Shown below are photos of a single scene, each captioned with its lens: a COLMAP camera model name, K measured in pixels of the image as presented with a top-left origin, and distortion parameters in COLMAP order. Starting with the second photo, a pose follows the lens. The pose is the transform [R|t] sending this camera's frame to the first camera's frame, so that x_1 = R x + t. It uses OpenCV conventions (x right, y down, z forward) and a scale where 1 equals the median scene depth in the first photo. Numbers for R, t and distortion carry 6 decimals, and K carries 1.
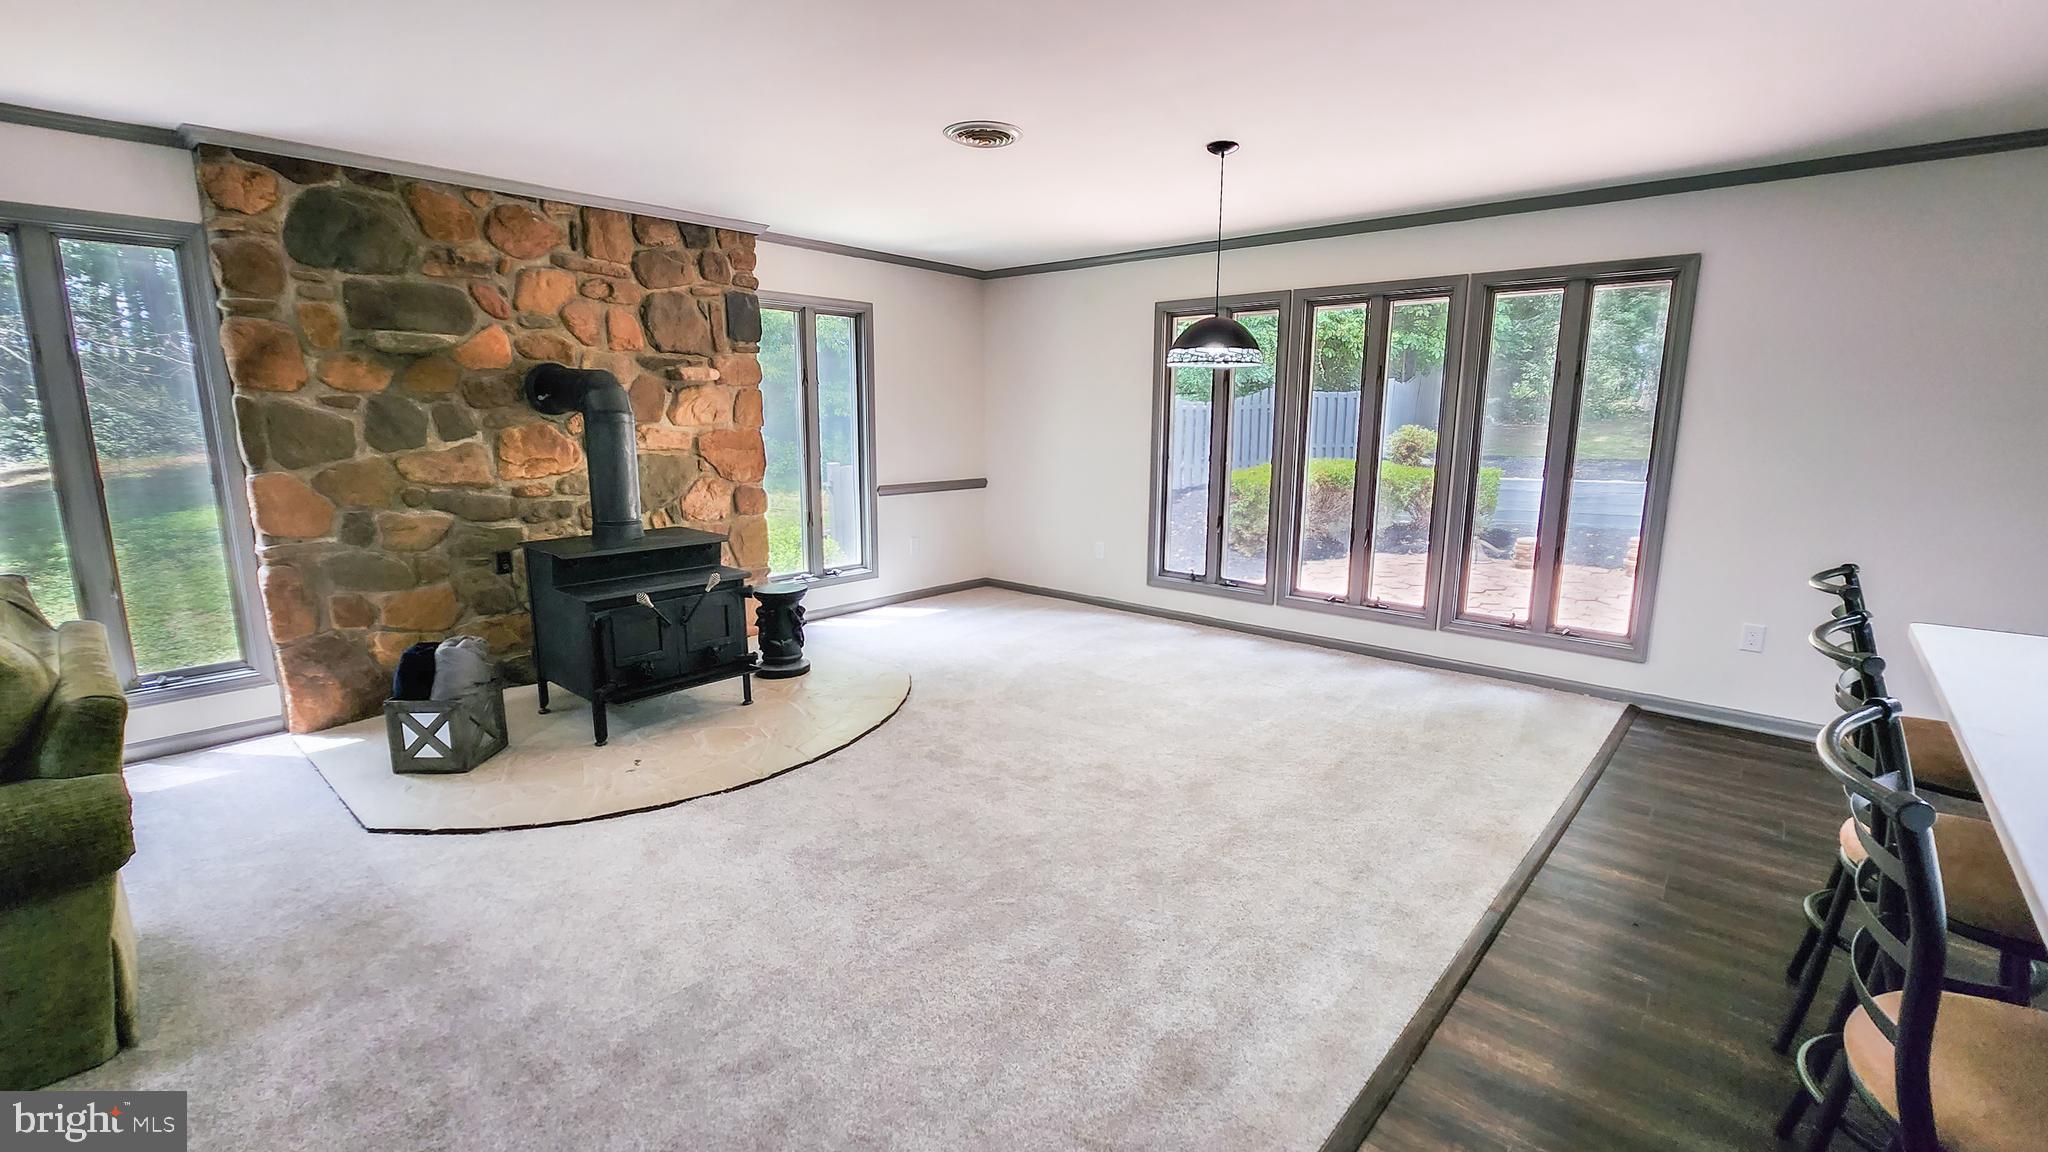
lens RADIAL K [[876.5, 0, 1041.2], [0, 876.5, 568.0], [0, 0, 1]] dist [0.005443, -0.002209]
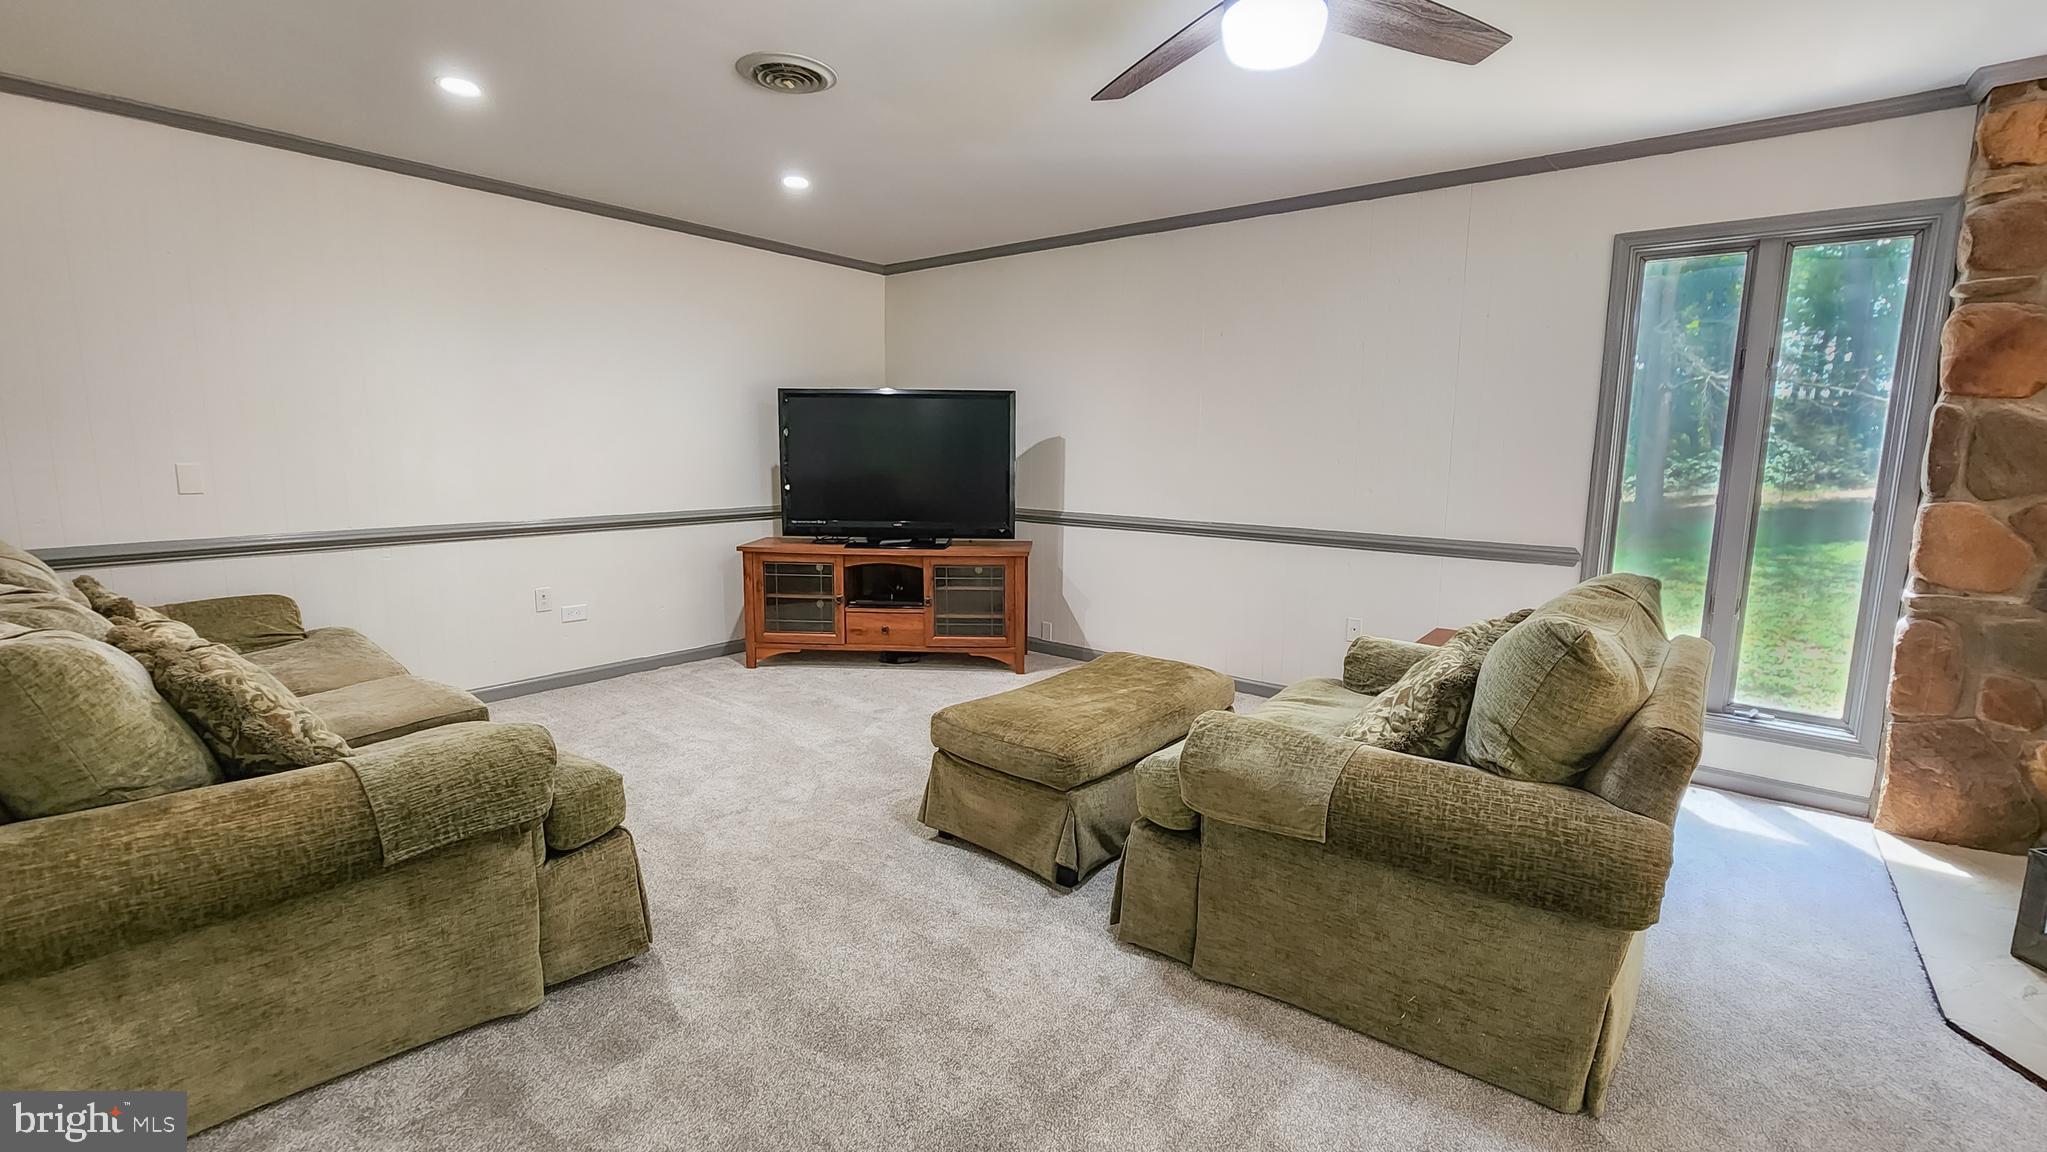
lens RADIAL K [[849.6, 0, 1027.2], [0, 849.6, 564.3], [0, 0, 1]] dist [0.006316, -0.004221]
pose [[0.040149, 0.144155, -0.988740, -0.144266], [-0.185292, 0.973449, 0.134401, -0.004159], [0.981863, 0.177810, 0.065794, 0.142158]]
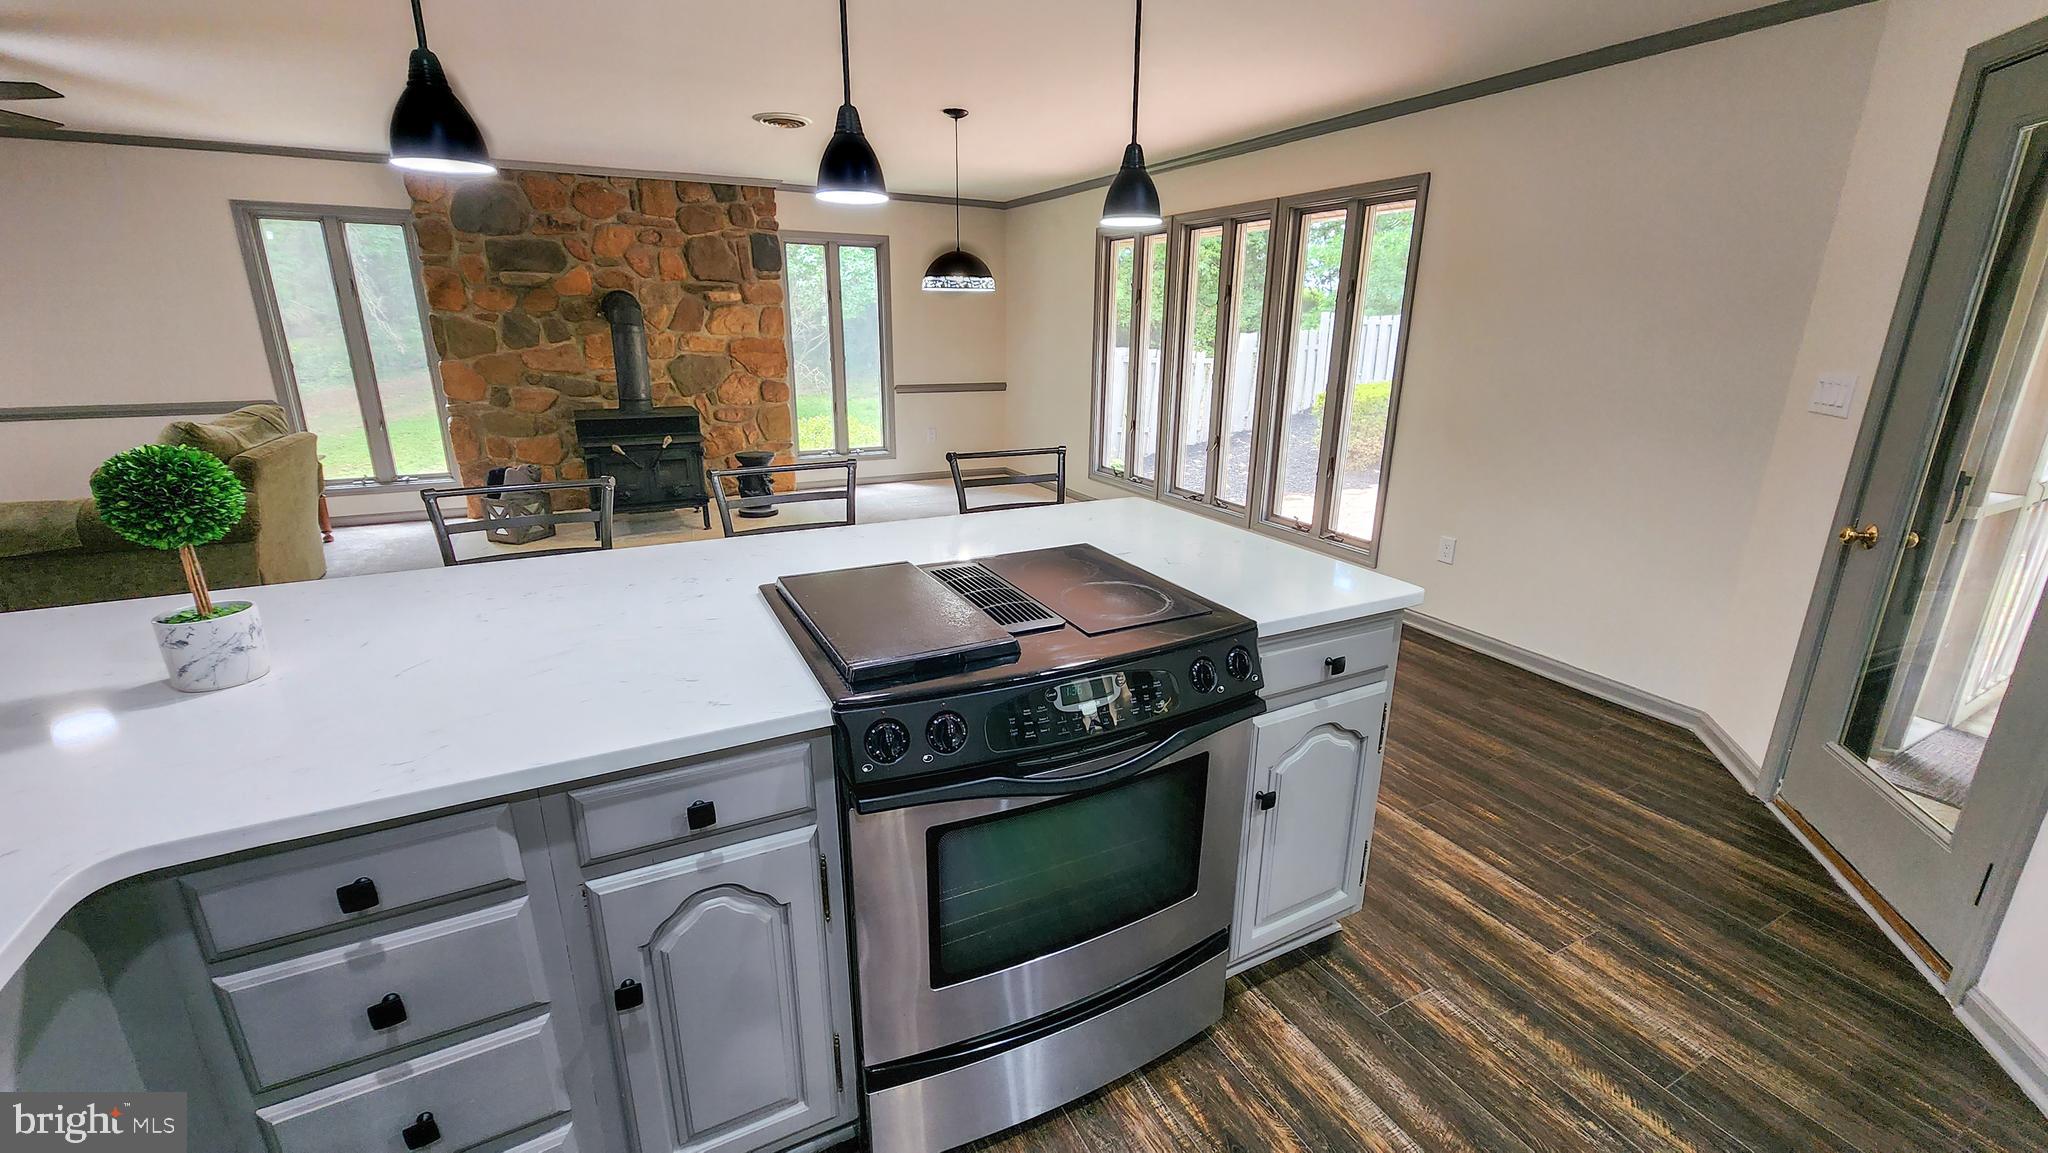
lens RADIAL K [[850.0, 0, 1033.5], [0, 850.0, 570.7], [0, 0, 1]] dist [0.006316, -0.004221]
pose [[0.926712, 0.109258, -0.359539, 0.734414], [-0.070848, 0.990439, 0.118367, 0.017727], [0.369034, -0.084219, 0.925592, -0.125067]]
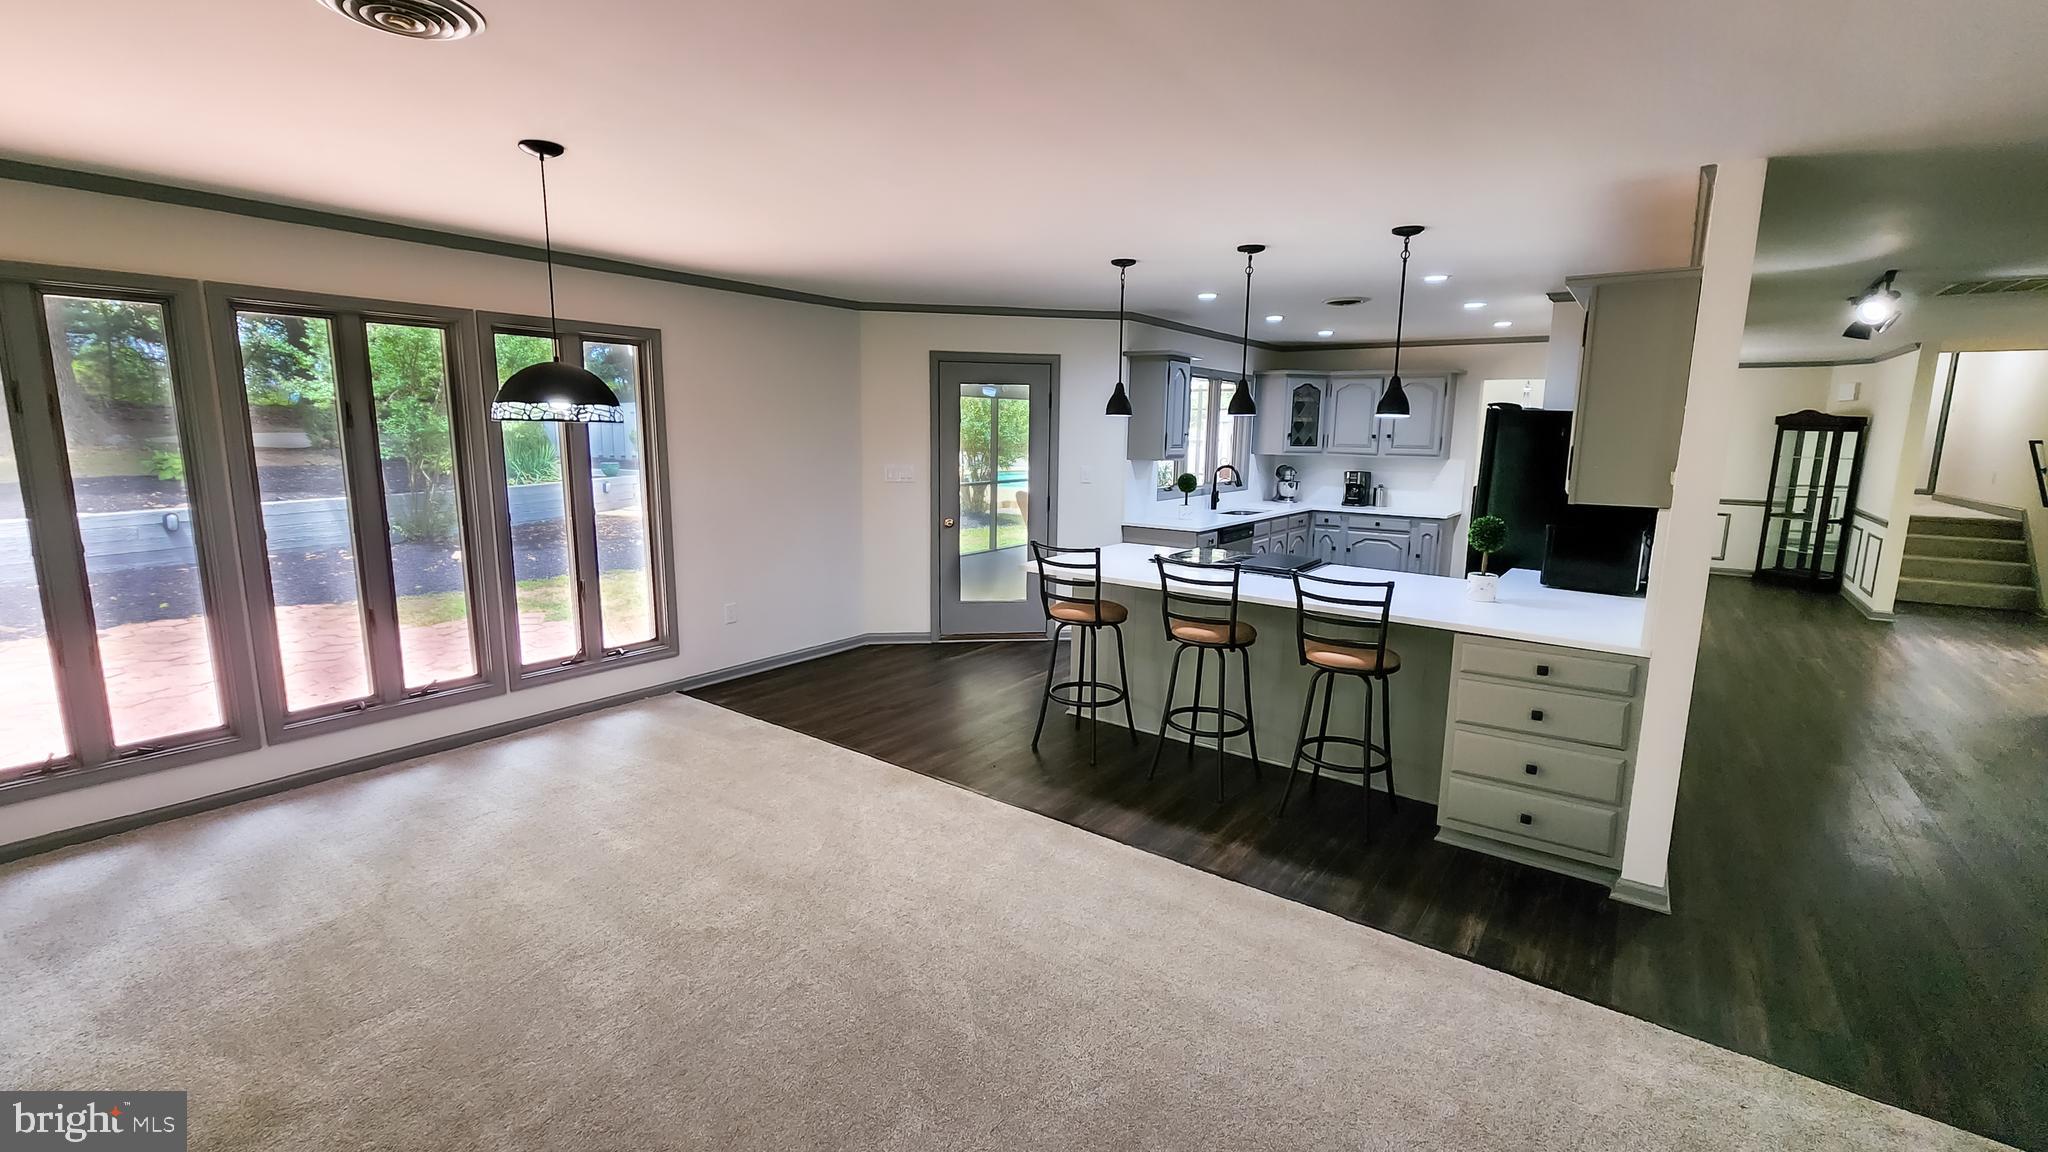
lens RADIAL K [[876.5, 0, 1033.1], [0, 876.5, 570.7], [0, 0, 1]] dist [0.005443, -0.002209]
pose [[-0.084310, -0.167883, 0.982195, -0.596515], [0.160431, 0.970558, 0.179665, -0.163363], [-0.983440, 0.172722, -0.054894, 0.608760]]
